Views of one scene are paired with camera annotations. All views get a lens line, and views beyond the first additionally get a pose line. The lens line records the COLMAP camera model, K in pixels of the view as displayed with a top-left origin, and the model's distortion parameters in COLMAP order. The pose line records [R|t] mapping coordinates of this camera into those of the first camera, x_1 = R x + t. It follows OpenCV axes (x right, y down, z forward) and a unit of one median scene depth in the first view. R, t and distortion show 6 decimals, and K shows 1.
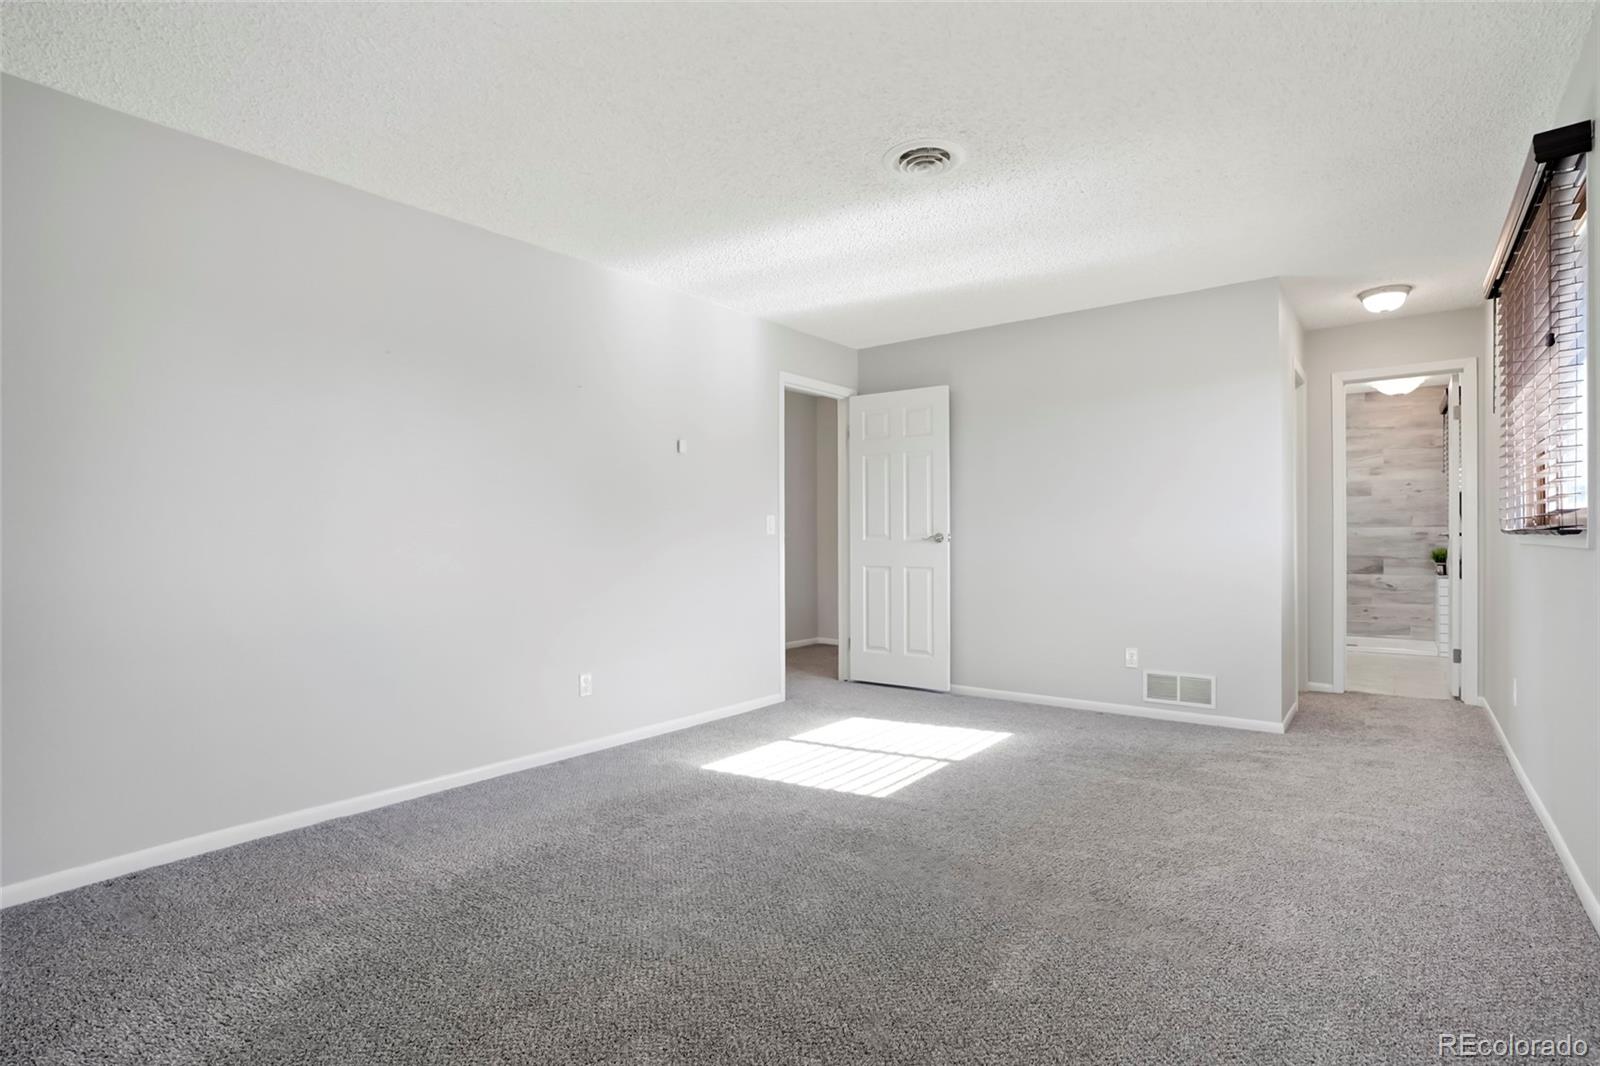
lens RADIAL K [[782.7, 0, 797.4], [0, 782.7, 535.7], [0, 0, 1]] dist [-0.033455, 0.002546]
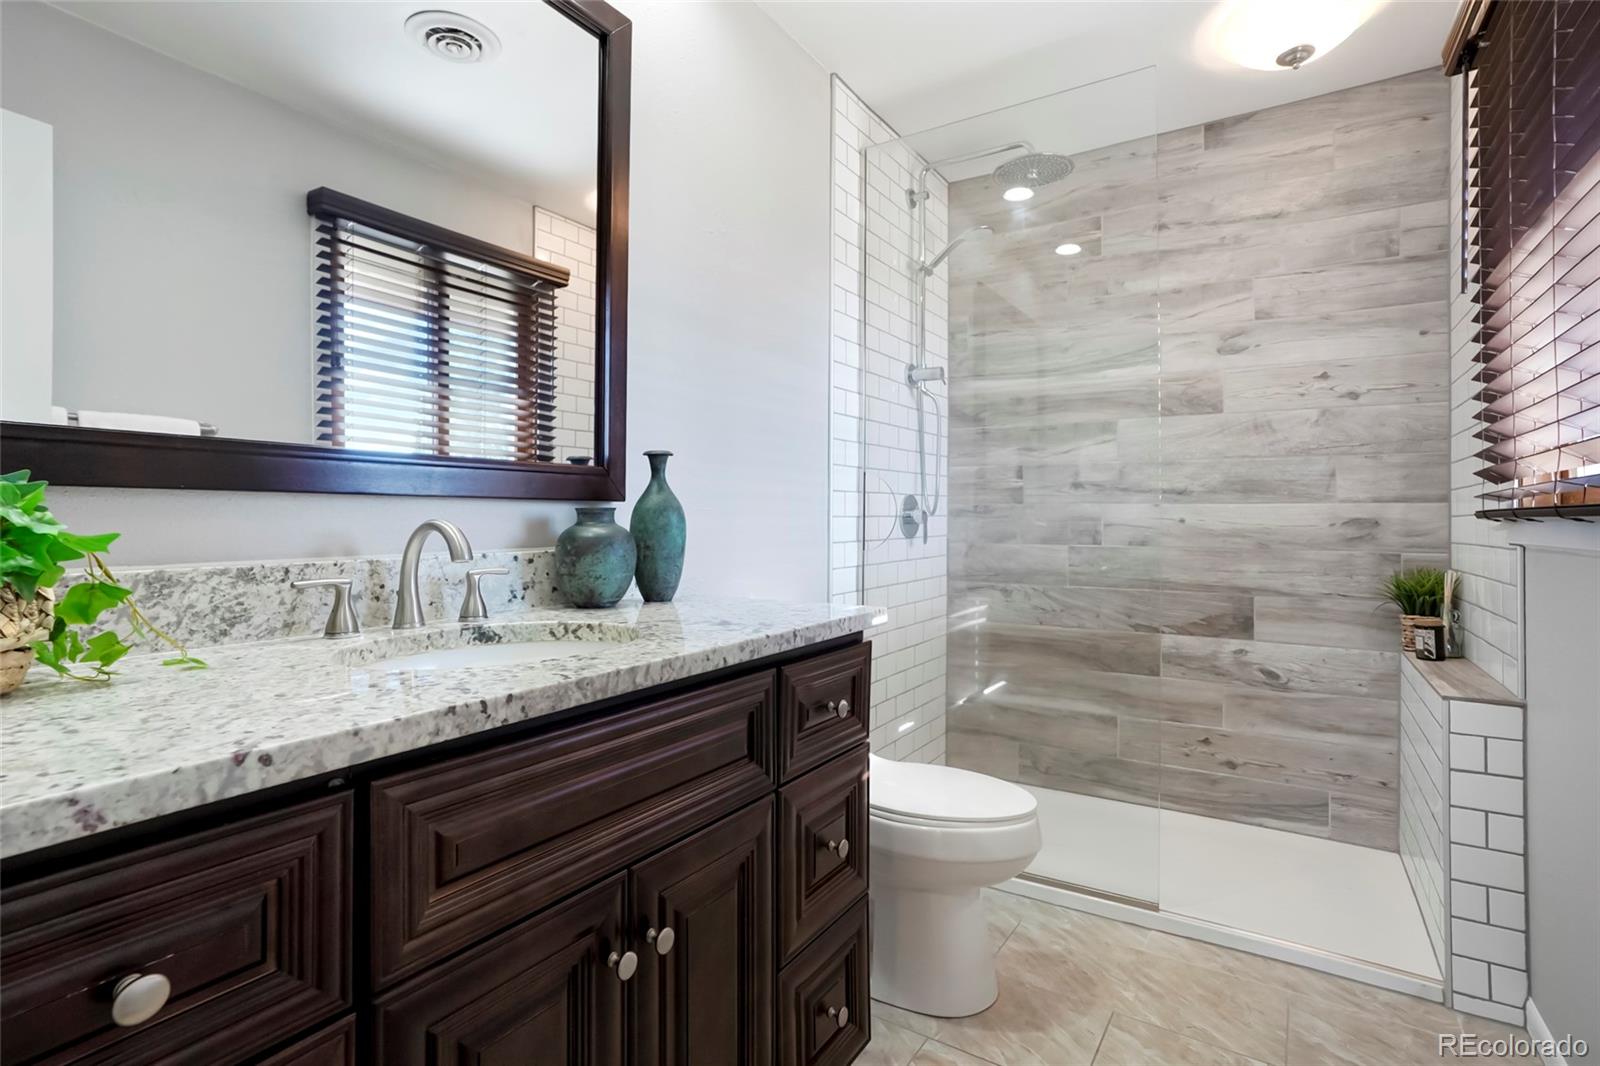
lens RADIAL K [[782.7, 0, 805.1], [0, 782.7, 521.9], [0, 0, 1]] dist [-0.033455, 0.002546]
pose [[0.994435, 0.009008, 0.104963, 0.530996], [-0.008355, 0.999943, -0.006660, 0.001082], [-0.105017, 0.005746, 0.994454, 0.681907]]
